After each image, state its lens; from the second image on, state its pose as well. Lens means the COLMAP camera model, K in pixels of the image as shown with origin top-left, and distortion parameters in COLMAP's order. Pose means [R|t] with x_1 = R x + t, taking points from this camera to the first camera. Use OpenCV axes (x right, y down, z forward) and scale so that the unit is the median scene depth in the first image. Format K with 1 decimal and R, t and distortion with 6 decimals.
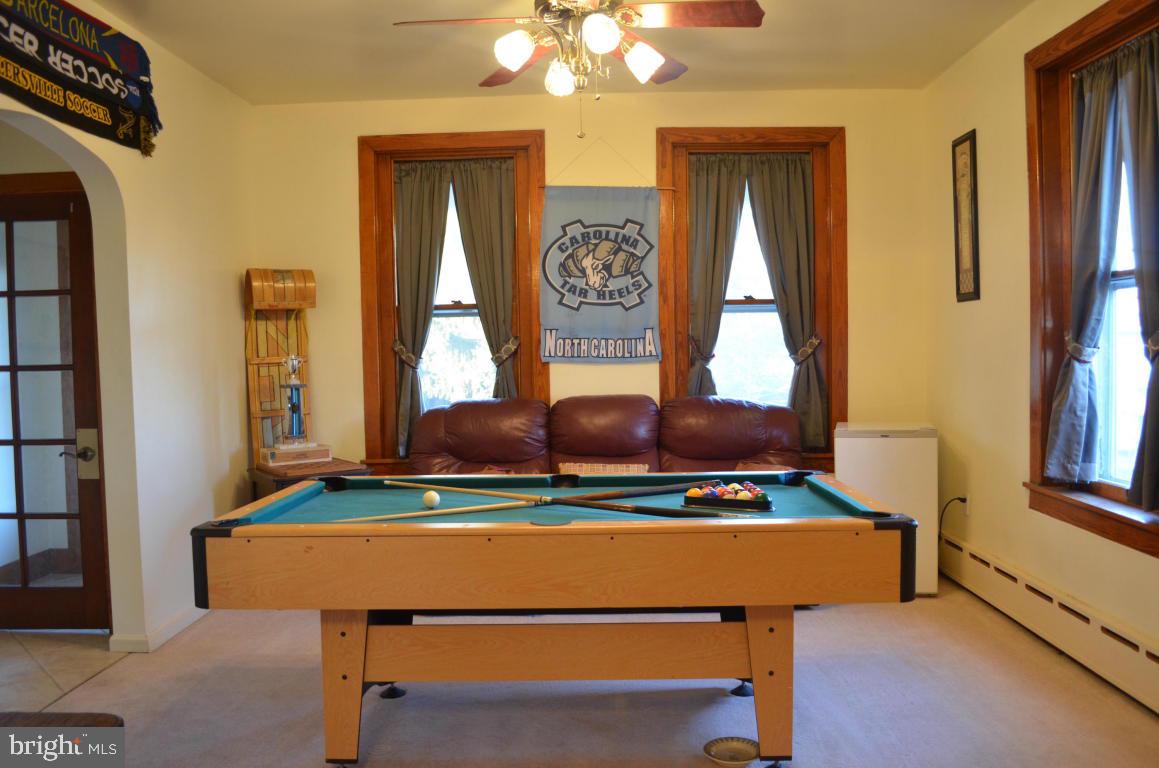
lens RADIAL K [[907.7, 0, 586.5], [0, 907.7, 383.7], [0, 0, 1]] dist [-0.080639, 0.007182]
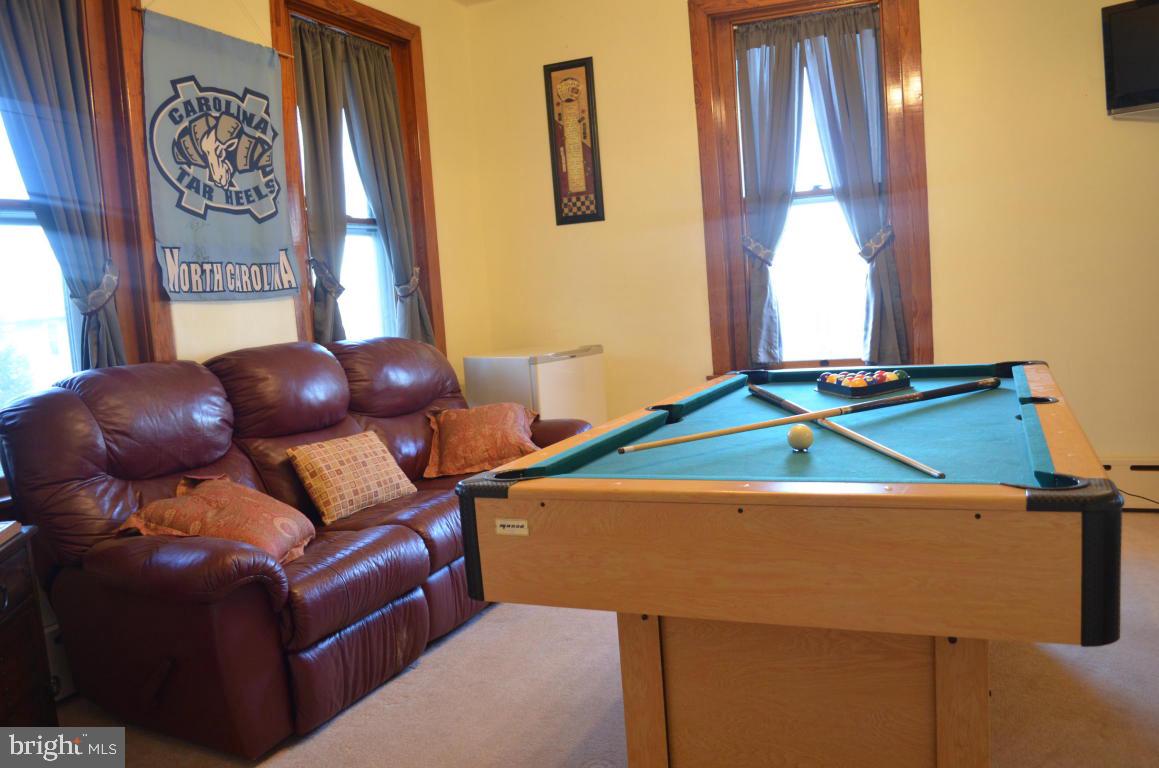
lens RADIAL K [[907.7, 0, 582.5], [0, 907.7, 386.9], [0, 0, 1]] dist [-0.080639, 0.007182]
pose [[0.400711, -0.109390, 0.909651, -0.486059], [0.098872, 0.992212, 0.075765, 0.015226], [-0.910854, 0.059579, 0.408406, 0.509865]]
